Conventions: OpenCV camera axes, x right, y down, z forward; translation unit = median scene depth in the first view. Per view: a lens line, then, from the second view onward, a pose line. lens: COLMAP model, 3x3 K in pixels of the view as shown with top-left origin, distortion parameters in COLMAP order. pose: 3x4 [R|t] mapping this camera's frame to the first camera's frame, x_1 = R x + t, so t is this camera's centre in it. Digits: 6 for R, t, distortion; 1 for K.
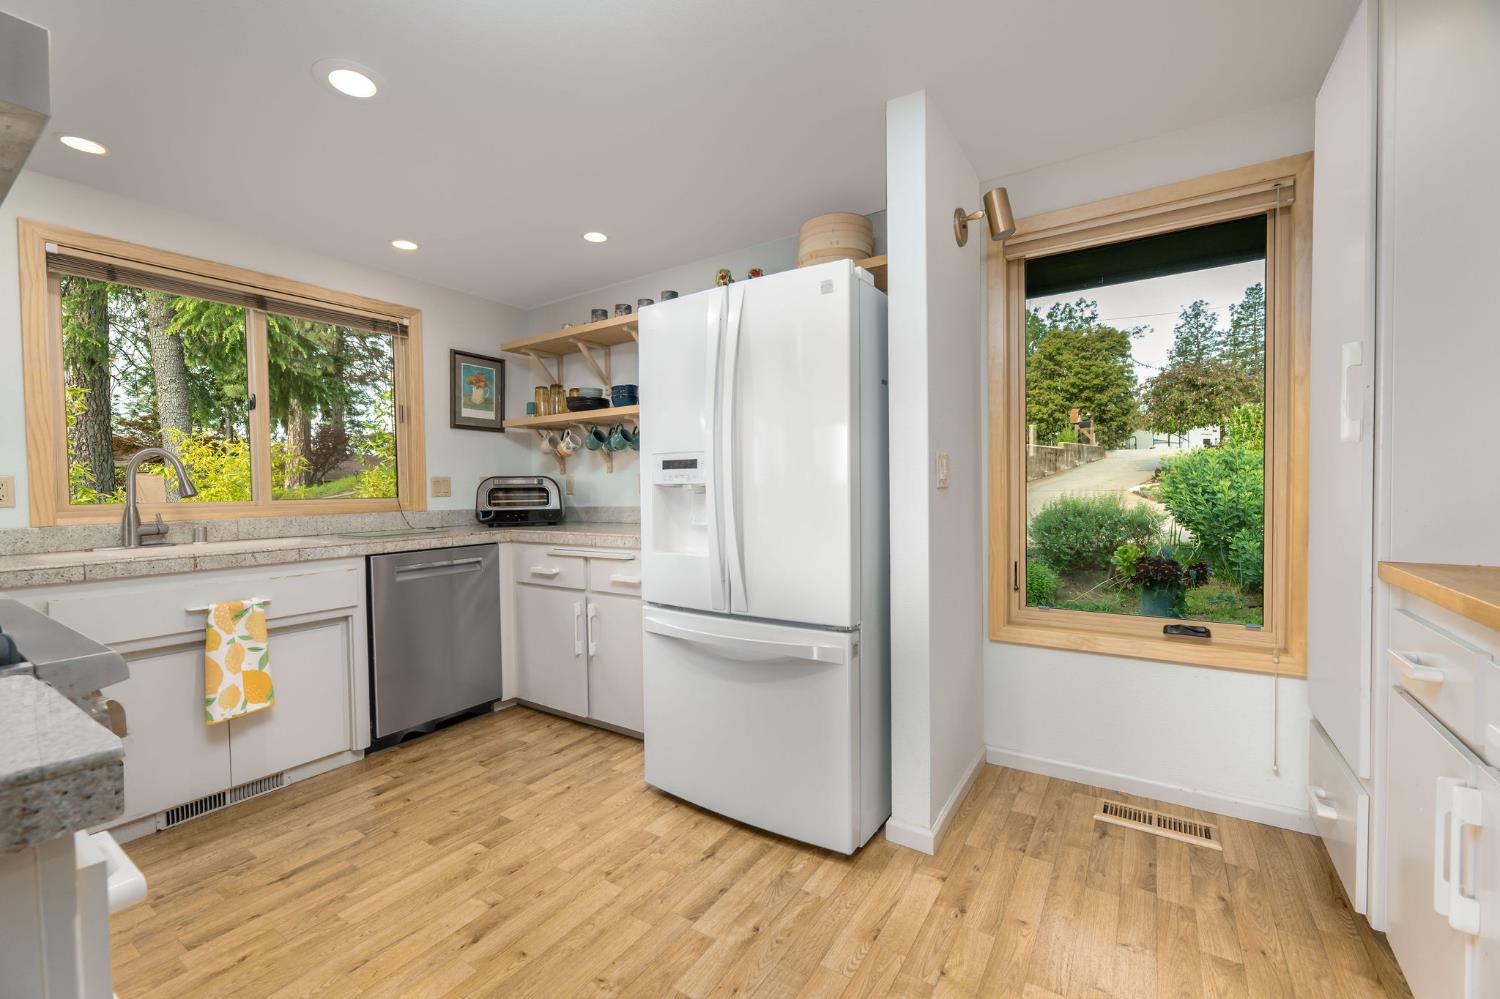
lens RADIAL K [[638.3, 0, 746.3], [0, 638.3, 498.2], [0, 0, 1]] dist [0.003269, -0.001144]
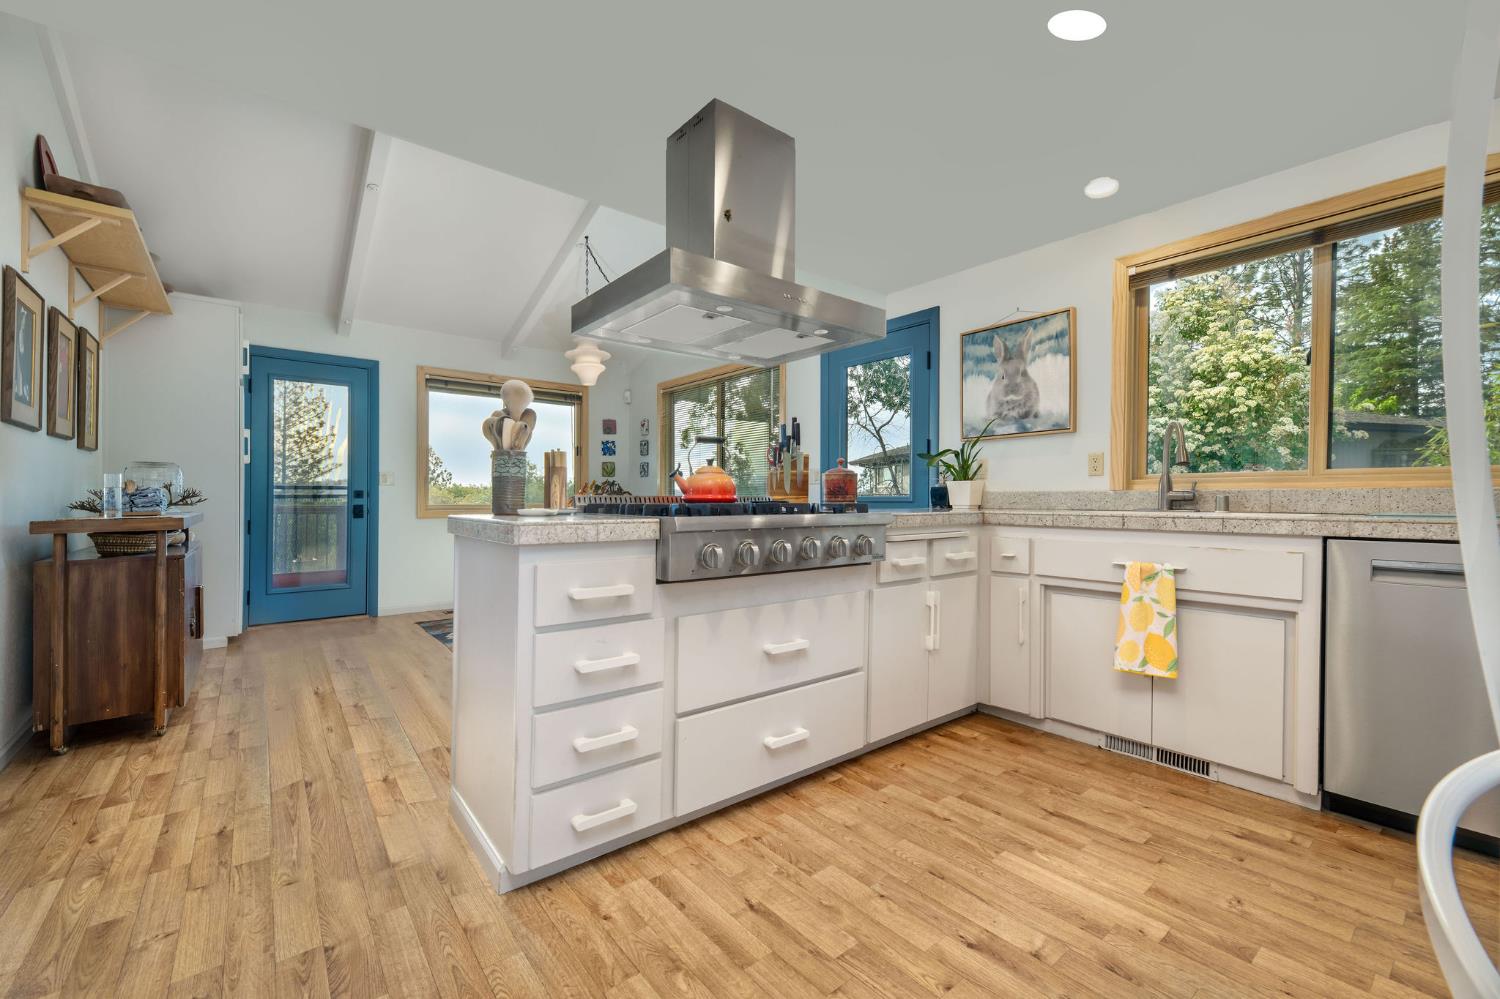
lens RADIAL K [[638.3, 0, 771.6], [0, 638.3, 505.1], [0, 0, 1]] dist [0.003269, -0.001144]
pose [[-0.306522, 0.019751, -0.951659, 0.353470], [-0.016335, 0.999528, 0.026006, 0.051605], [0.951724, 0.023517, -0.306054, 0.729273]]
